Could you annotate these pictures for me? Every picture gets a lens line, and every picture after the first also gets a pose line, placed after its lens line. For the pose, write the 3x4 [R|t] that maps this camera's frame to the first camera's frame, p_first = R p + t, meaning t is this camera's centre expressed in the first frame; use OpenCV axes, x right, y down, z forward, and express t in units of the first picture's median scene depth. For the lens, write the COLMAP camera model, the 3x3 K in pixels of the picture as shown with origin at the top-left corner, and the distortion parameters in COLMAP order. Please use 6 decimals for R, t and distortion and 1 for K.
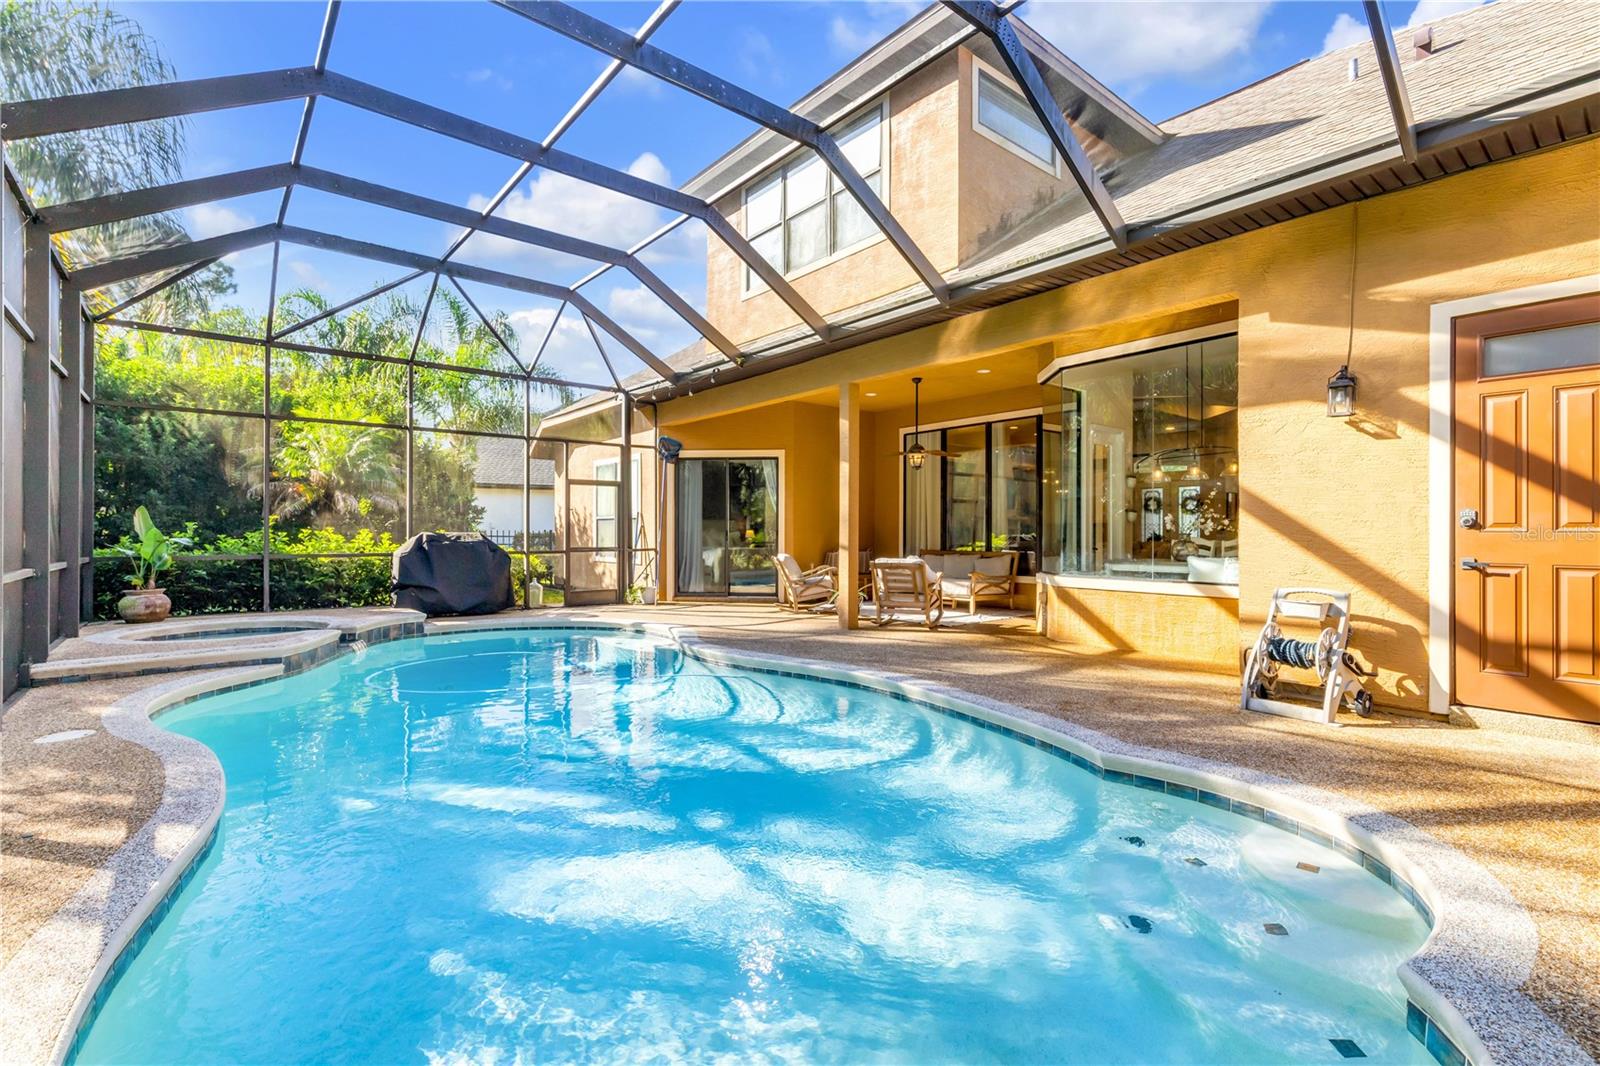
lens RADIAL K [[720.3, 0, 800.0], [0, 720.3, 533.0], [0, 0, 1]] dist [-0.008388, -0.000403]
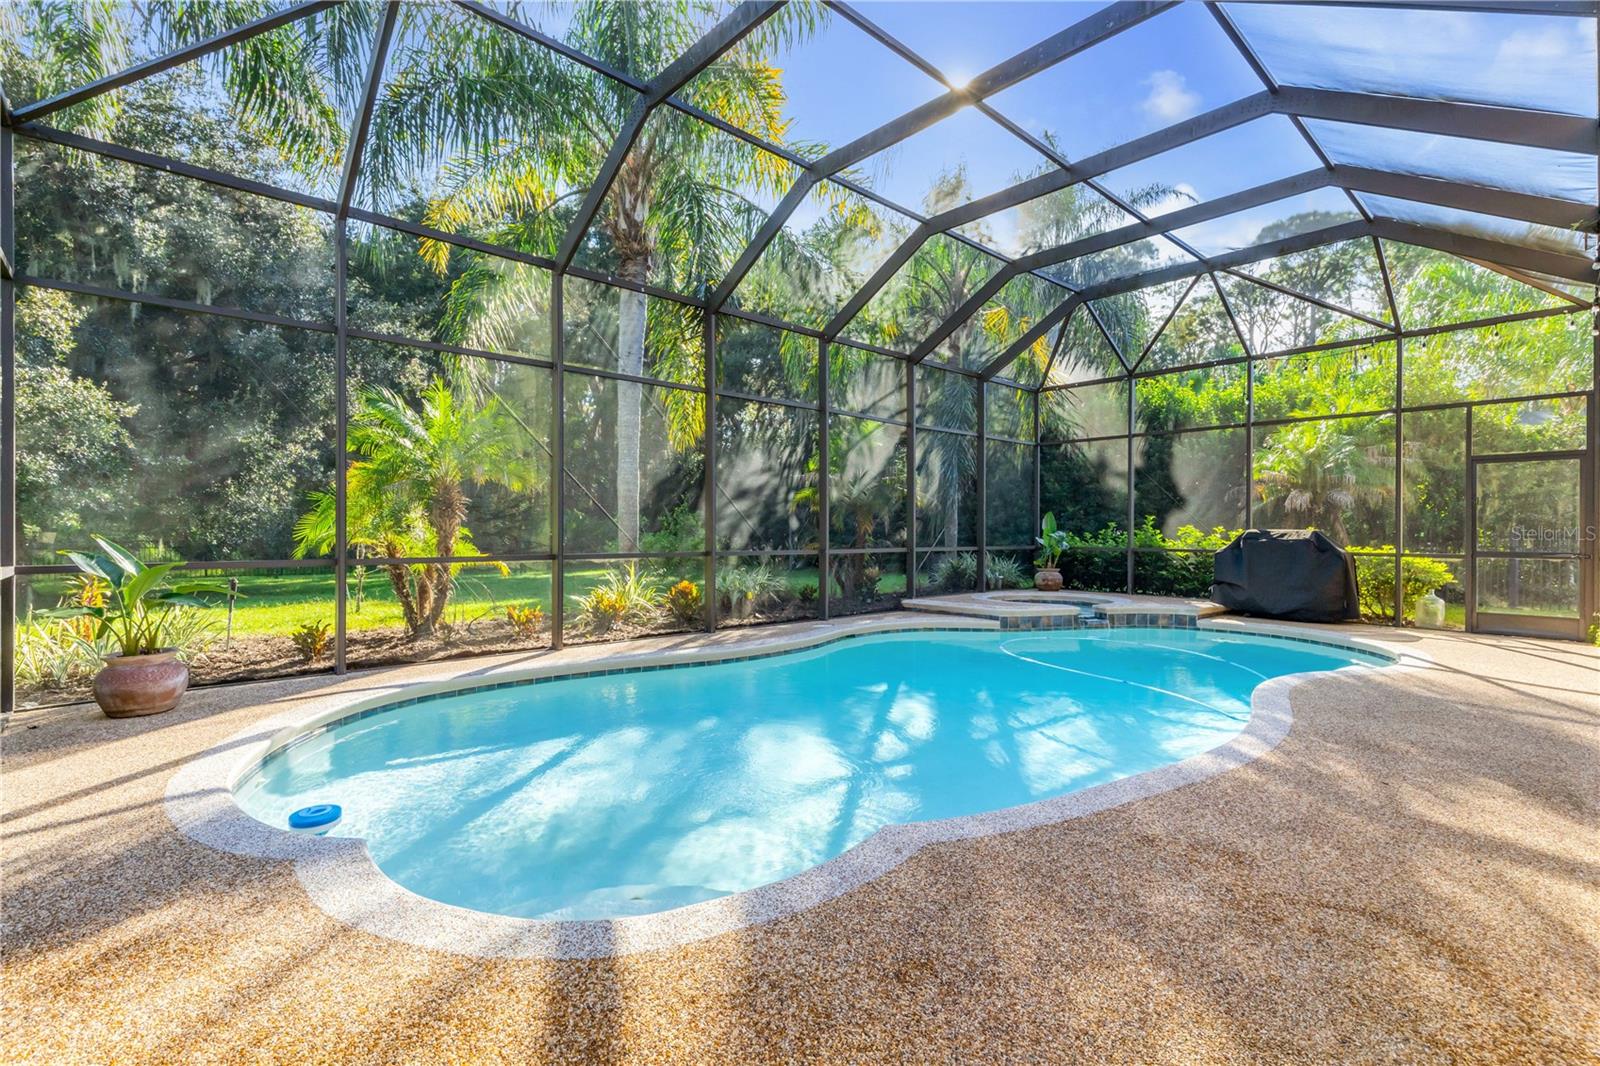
lens RADIAL K [[720.3, 0, 800.0], [0, 720.3, 533.0], [0, 0, 1]] dist [-0.008388, -0.000403]
pose [[-0.016021, -0.002390, -0.999869, 1.056607], [-0.001414, 0.999996, -0.002368, 0.014142], [0.999871, 0.001376, -0.016024, 0.854247]]
